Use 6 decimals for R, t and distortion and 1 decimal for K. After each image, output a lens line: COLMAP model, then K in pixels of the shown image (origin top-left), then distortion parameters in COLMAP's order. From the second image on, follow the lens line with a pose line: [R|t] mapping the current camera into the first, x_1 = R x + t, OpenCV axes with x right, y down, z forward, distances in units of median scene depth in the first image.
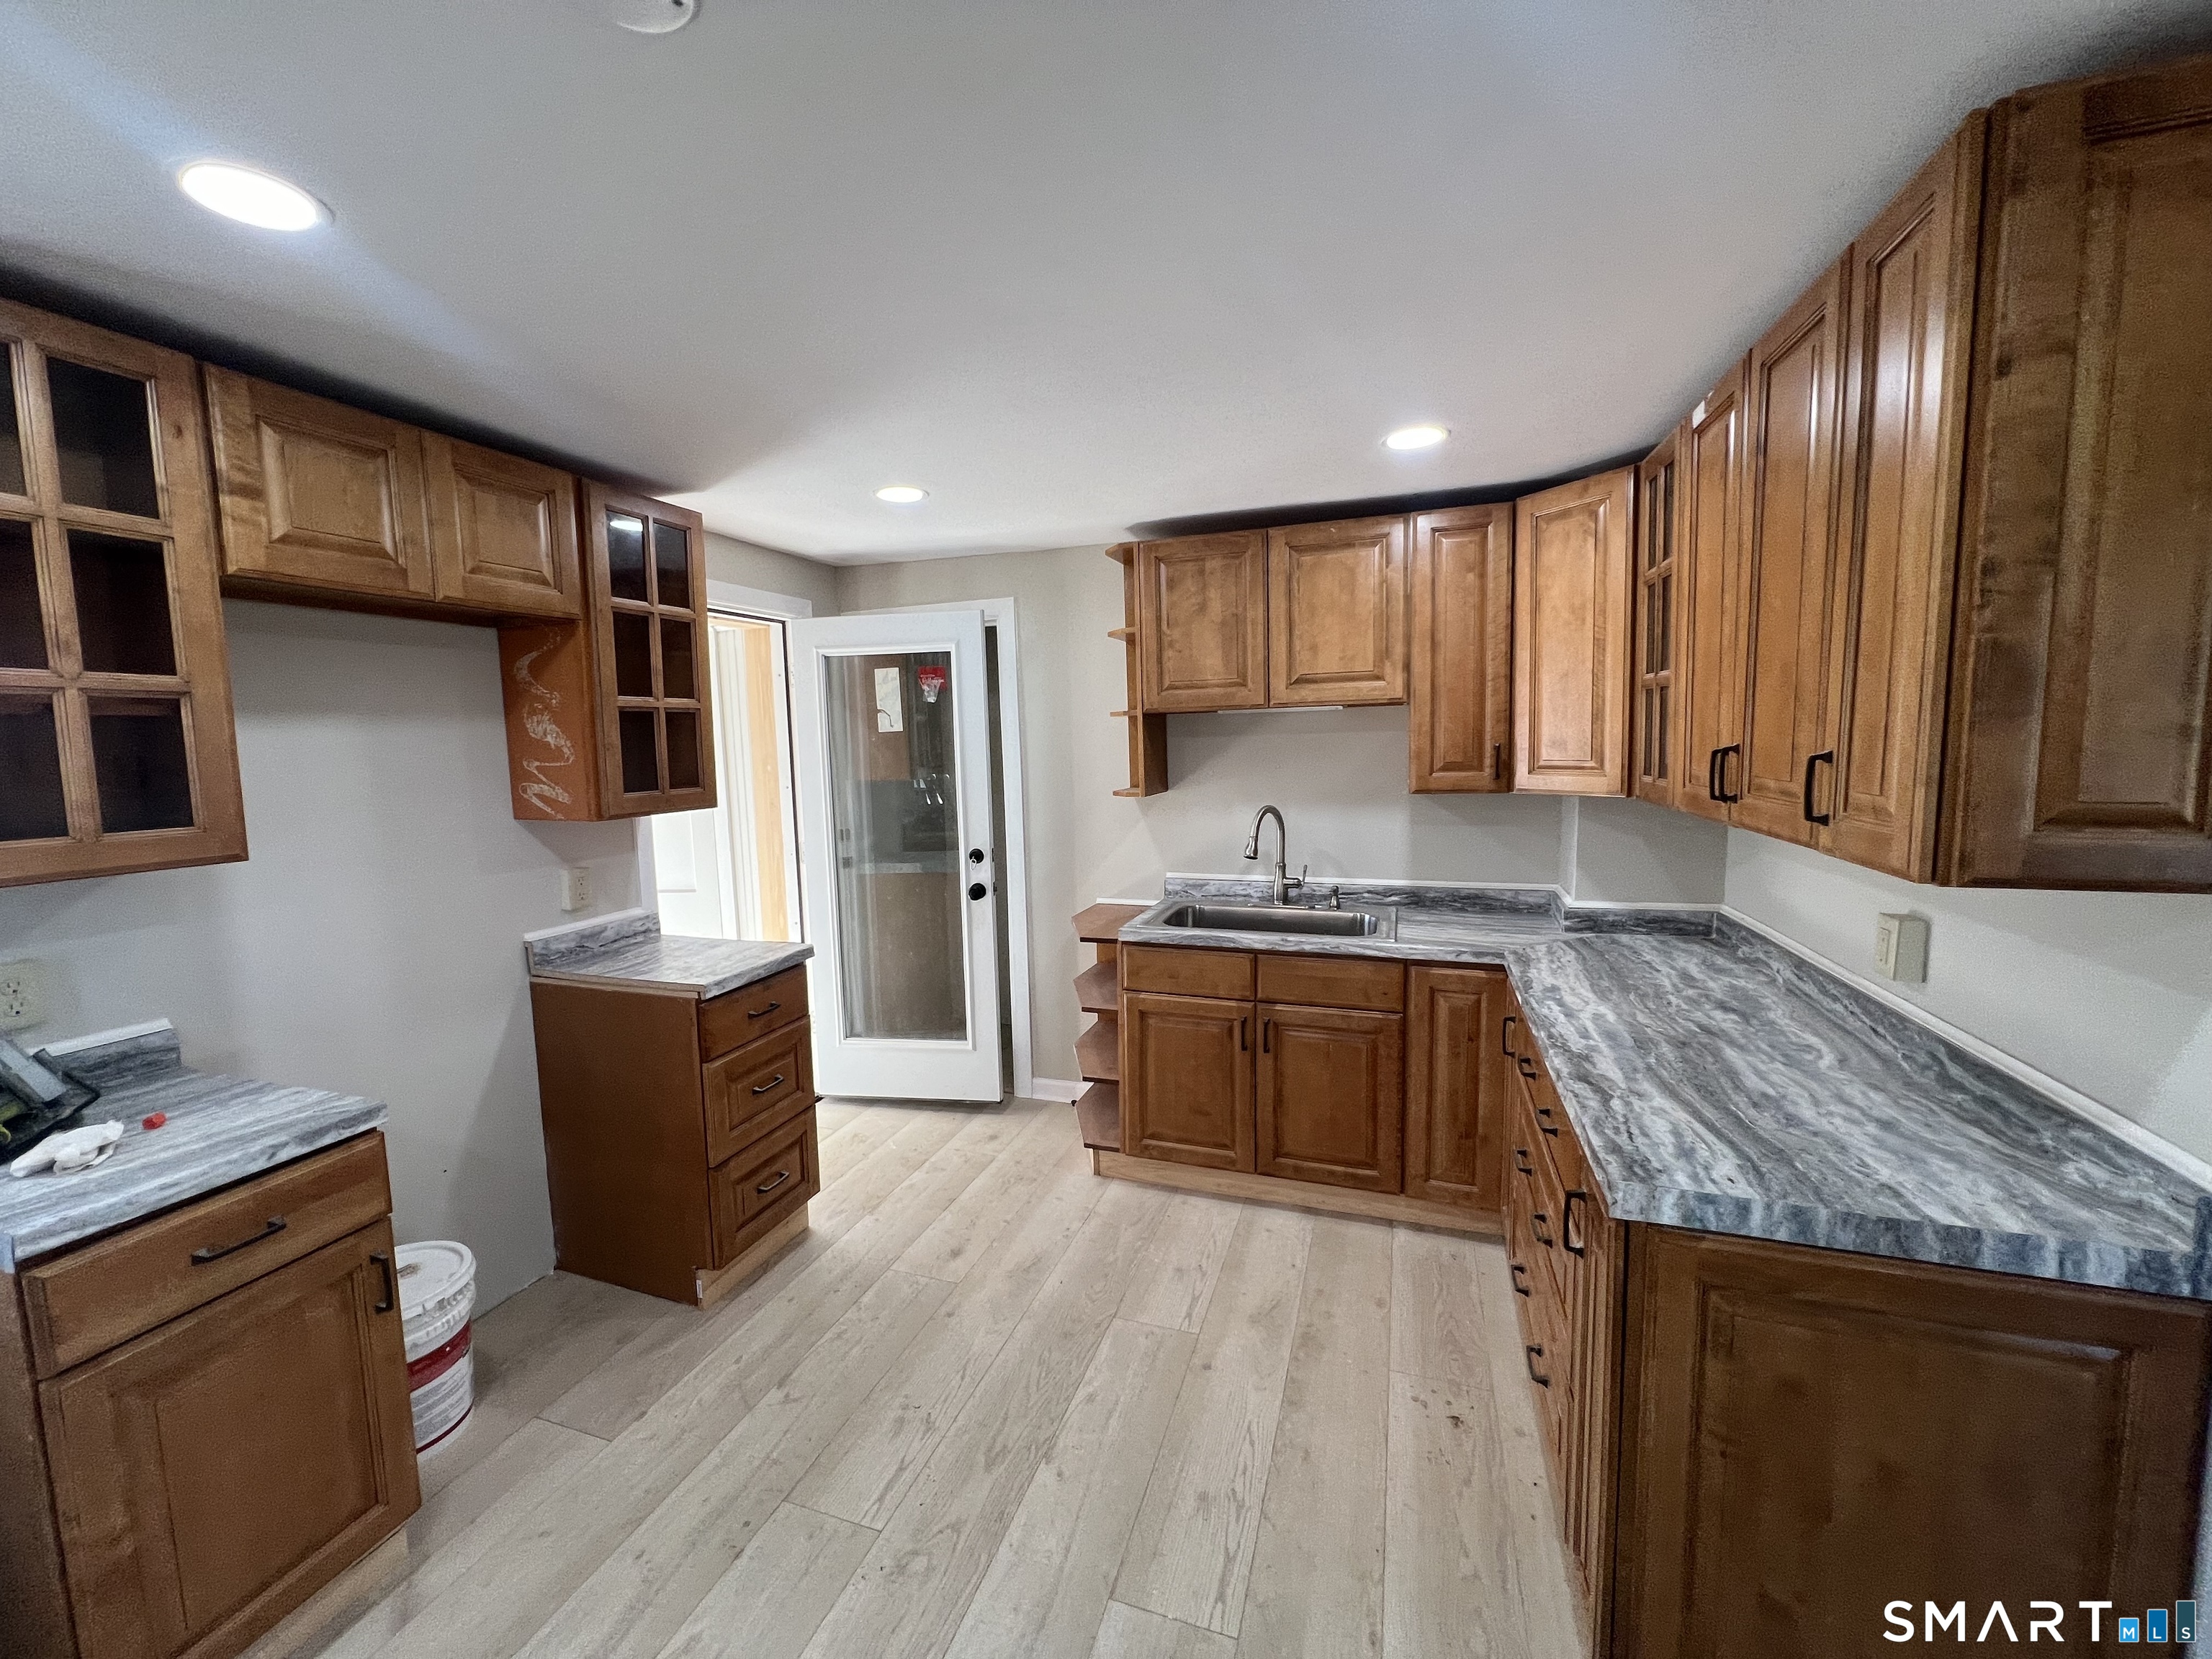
lens RADIAL K [[889.3, 0, 1094.6], [0, 889.3, 821.0], [0, 0, 1]] dist [-0.001274, -0.000094]
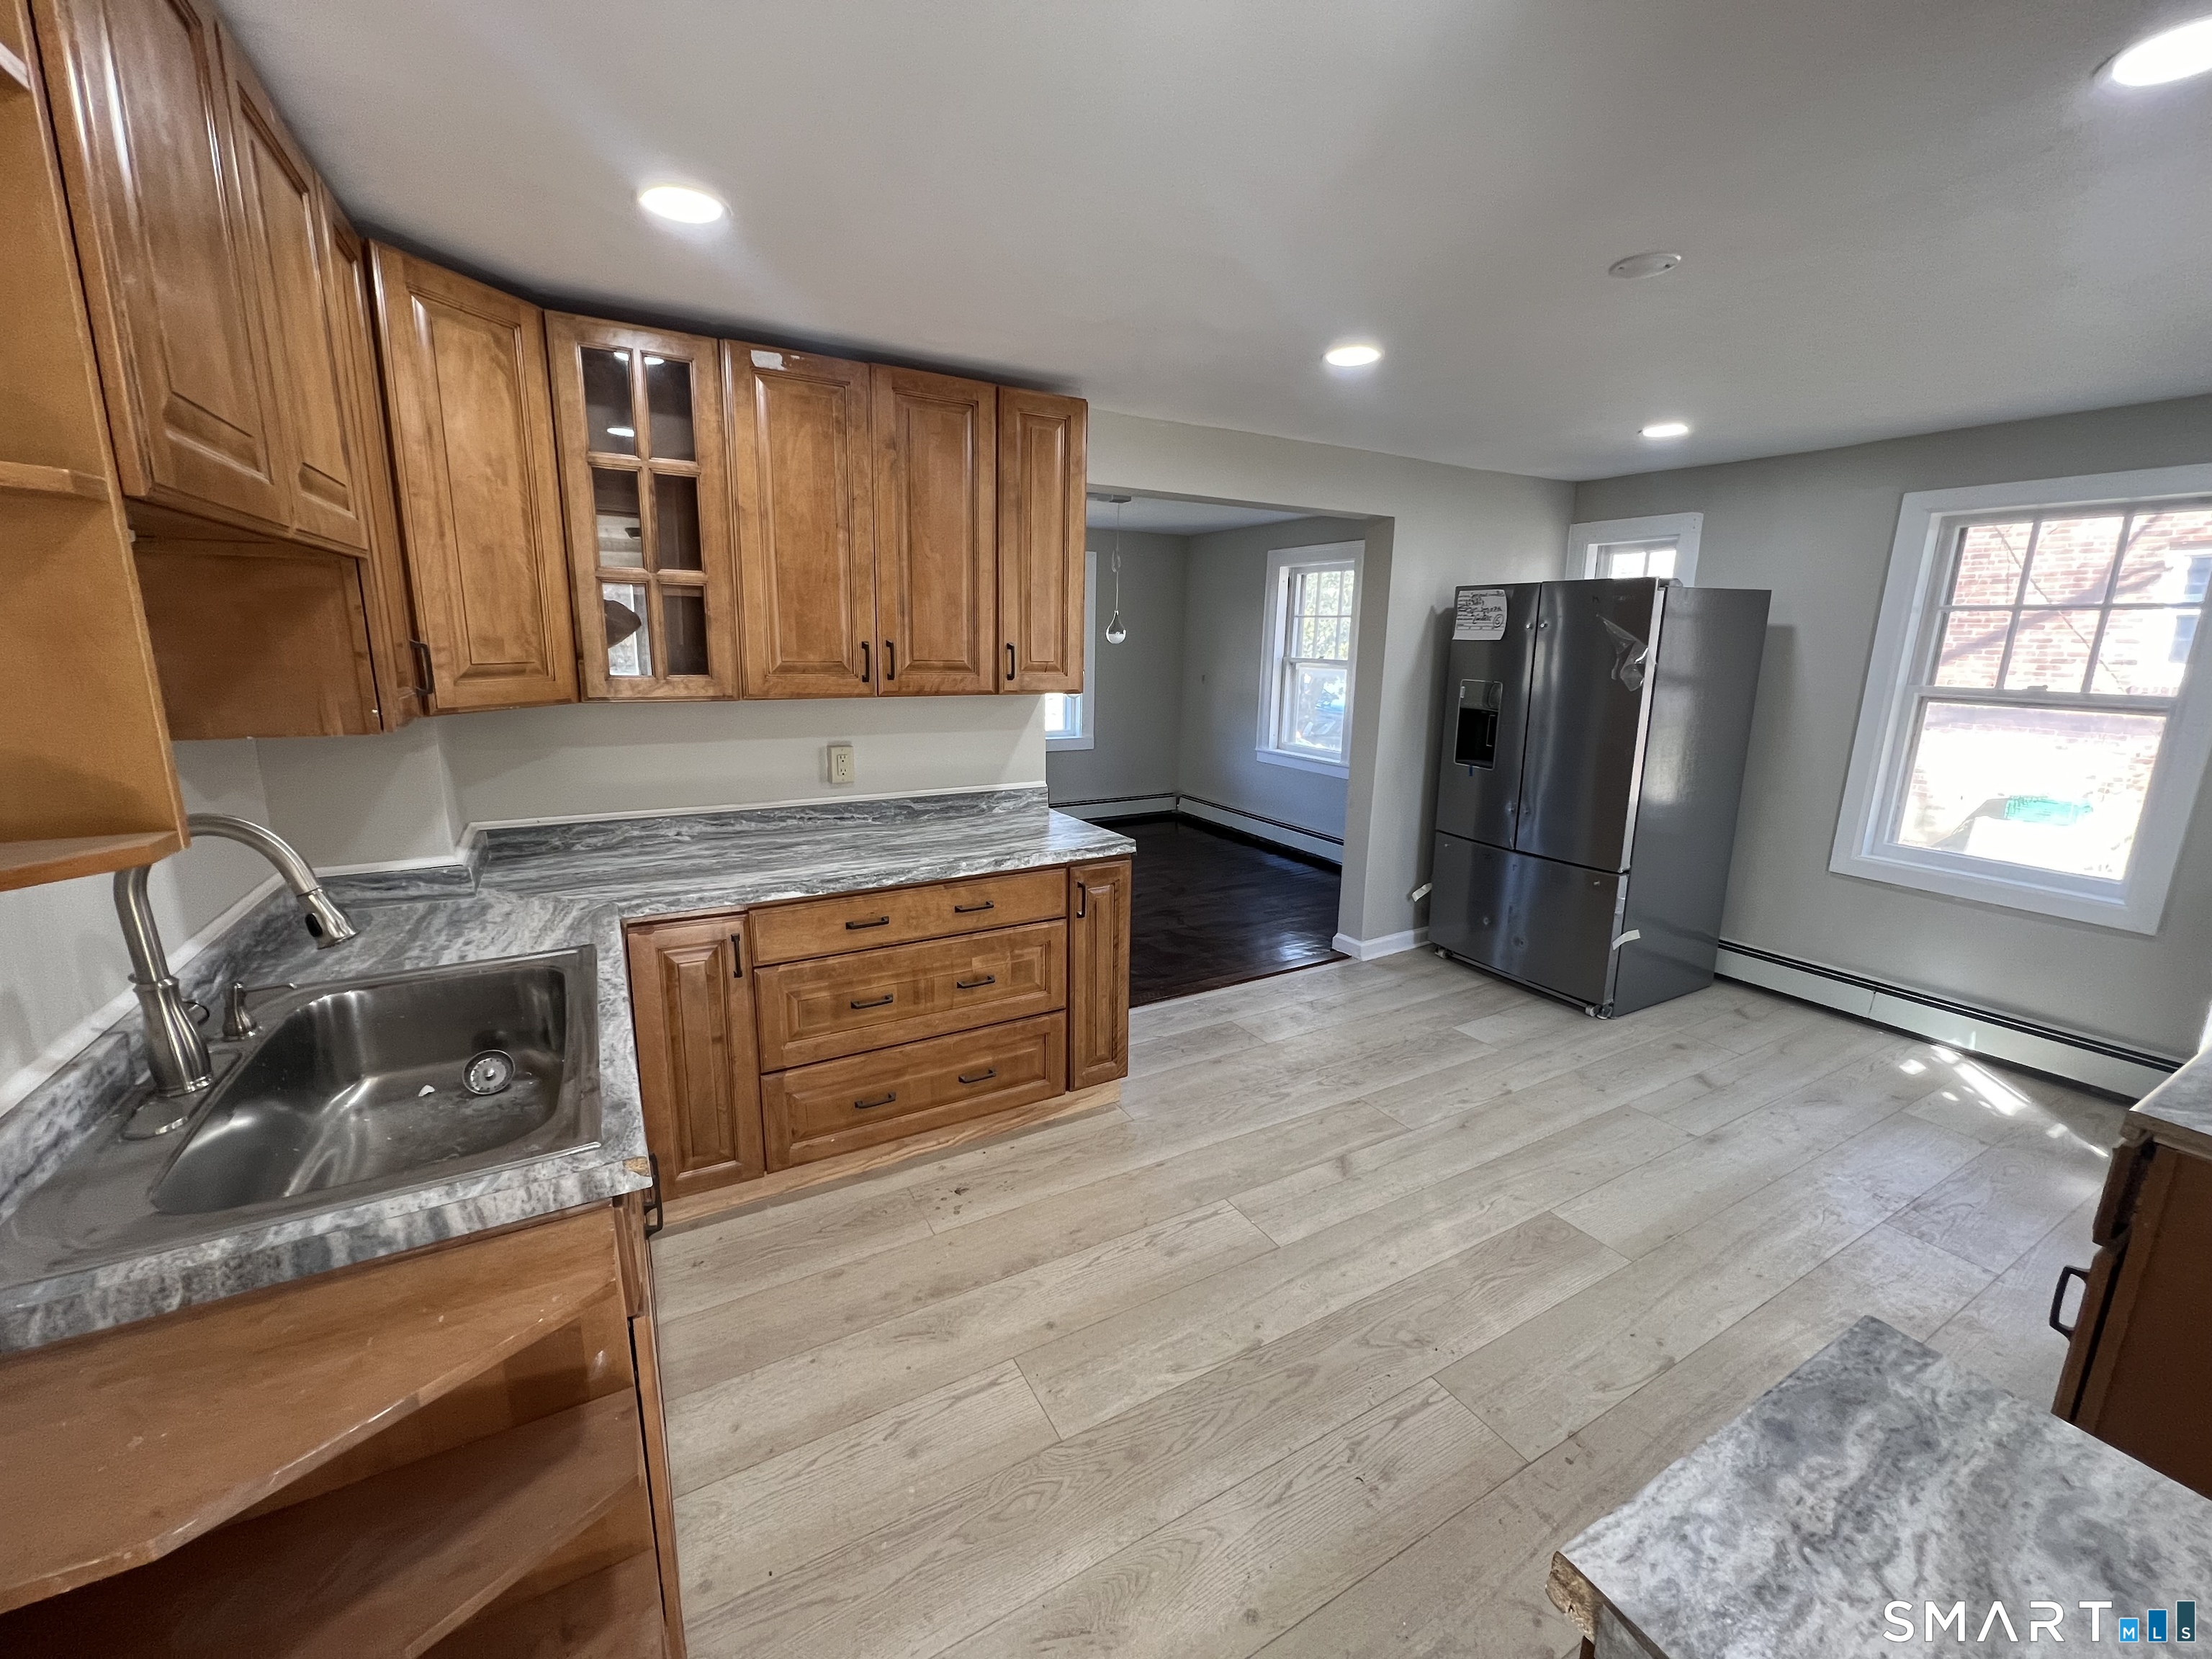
lens RADIAL K [[889.3, 0, 1094.6], [0, 889.3, 821.0], [0, 0, 1]] dist [-0.001274, -0.000094]
pose [[-0.747231, -0.122345, 0.653206, -0.465331], [0.066260, 0.964294, 0.256409, -0.127650], [-0.661253, 0.234878, -0.712444, 1.571954]]
